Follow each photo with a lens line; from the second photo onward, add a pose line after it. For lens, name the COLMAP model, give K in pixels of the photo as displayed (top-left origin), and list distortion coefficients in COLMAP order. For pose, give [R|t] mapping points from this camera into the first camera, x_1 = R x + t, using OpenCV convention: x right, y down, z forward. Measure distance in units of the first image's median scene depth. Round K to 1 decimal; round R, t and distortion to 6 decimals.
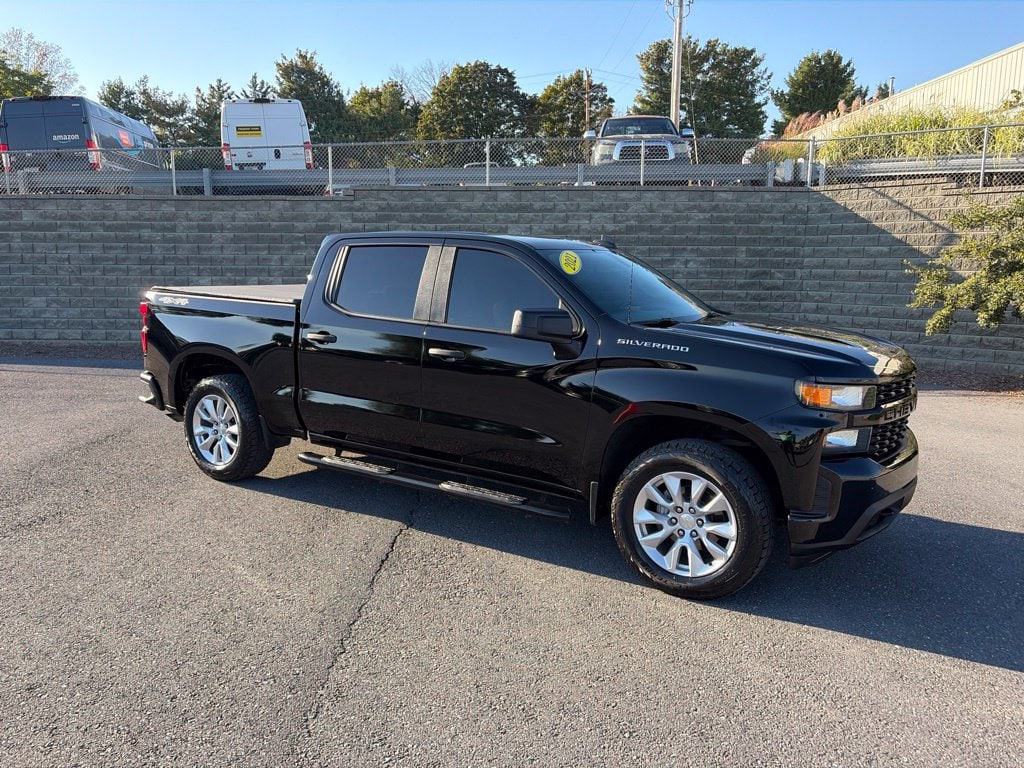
lens RADIAL K [[754.8, 0, 508.7], [0, 754.8, 381.2], [0, 0, 1]] dist [0.011648, 0.005148]
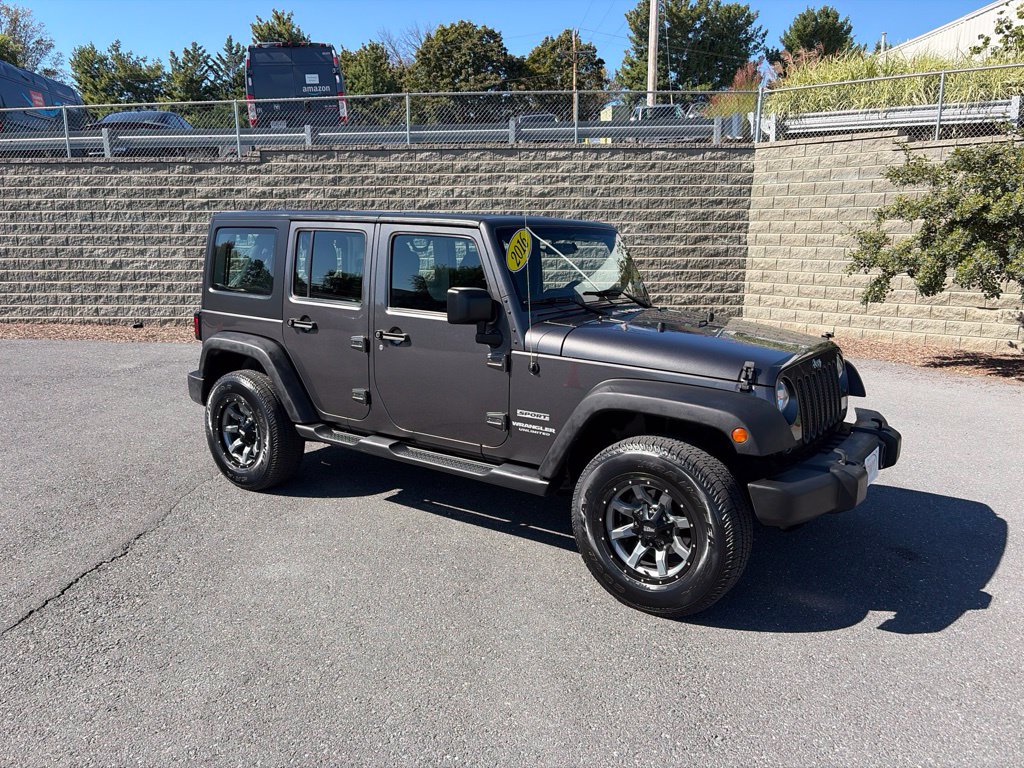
lens RADIAL K [[757.1, 0, 510.6], [0, 757.1, 382.2], [0, 0, 1]] dist [0.012810, -0.000575]
pose [[0.999968, -0.008004, -0.000742, 0.096918], [0.008028, 0.999156, 0.040273, -0.006764], [0.000419, -0.040277, 0.999188, 0.068703]]
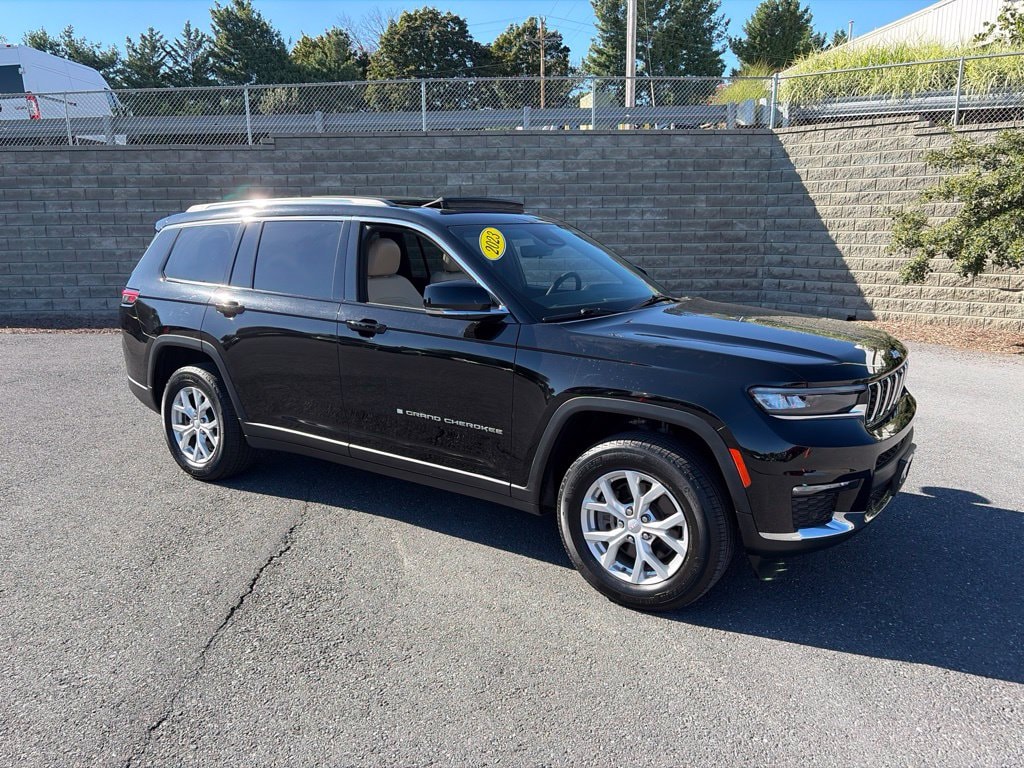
lens RADIAL K [[757.1, 0, 510.6], [0, 757.1, 382.2], [0, 0, 1]] dist [0.012810, -0.000575]
pose [[0.998374, -0.026544, 0.050455, 0.022028], [0.023791, 0.998236, 0.054393, -0.005839], [-0.051810, -0.053104, 0.997244, 0.073367]]
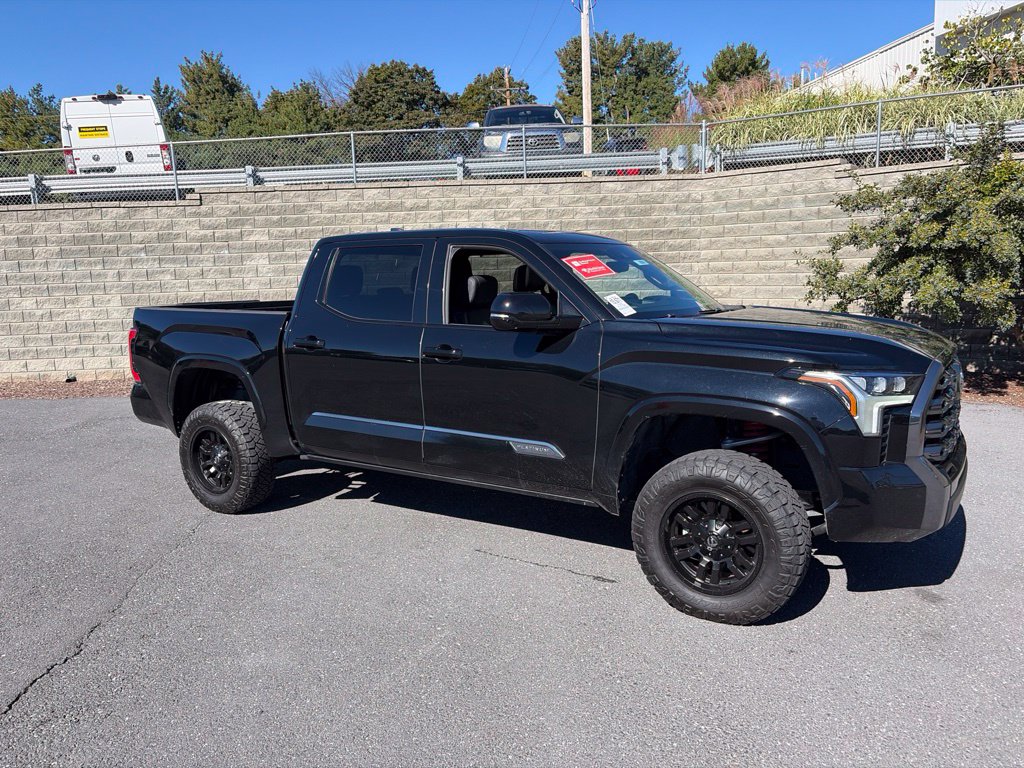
lens RADIAL K [[757.1, 0, 510.6], [0, 757.1, 382.2], [0, 0, 1]] dist [0.012810, -0.000575]
pose [[0.995981, -0.050955, 0.073662, 0.079925], [0.051076, 0.998695, 0.000232, -0.013655], [-0.073577, 0.003531, 0.997283, 0.089445]]
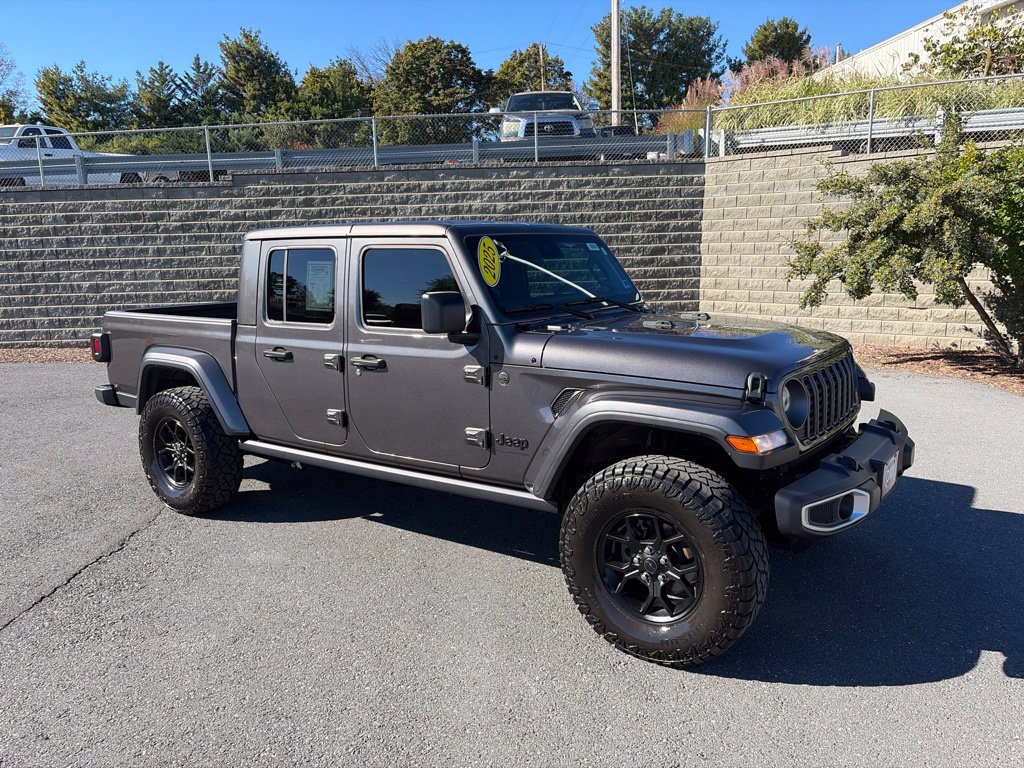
lens RADIAL K [[756.1, 0, 519.0], [0, 756.1, 387.3], [0, 0, 1]] dist [0.017574, -0.002111]
pose [[0.998610, -0.039015, 0.035452, 0.110106], [0.037822, 0.998715, 0.033717, -0.004845], [-0.036722, -0.032330, 0.998802, 0.027358]]
